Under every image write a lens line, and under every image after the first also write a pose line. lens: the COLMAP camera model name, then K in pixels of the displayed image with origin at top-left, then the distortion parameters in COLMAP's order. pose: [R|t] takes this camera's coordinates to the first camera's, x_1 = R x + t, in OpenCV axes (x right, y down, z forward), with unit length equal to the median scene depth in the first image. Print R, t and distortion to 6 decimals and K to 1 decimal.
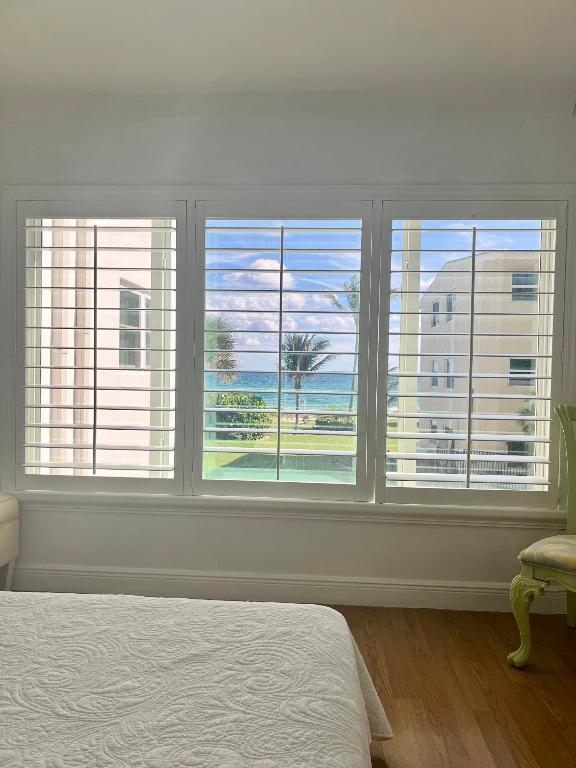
lens RADIAL K [[632.9, 0, 288.0], [0, 632.9, 384.0], [0, 0, 1]] dist [0.093505, 0.000788]
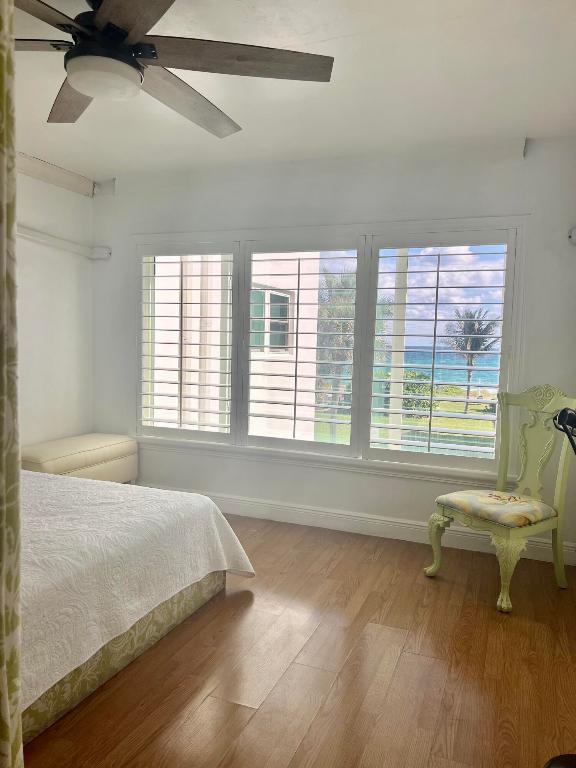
lens RADIAL K [[589.6, 0, 288.0], [0, 589.6, 384.0], [0, 0, 1]] dist [0.154339, 0.000156]
pose [[0.954099, 0.029194, -0.298066, 0.361238], [-0.017654, 0.998989, 0.041334, -0.023999], [0.298972, -0.034175, 0.953650, -0.258837]]
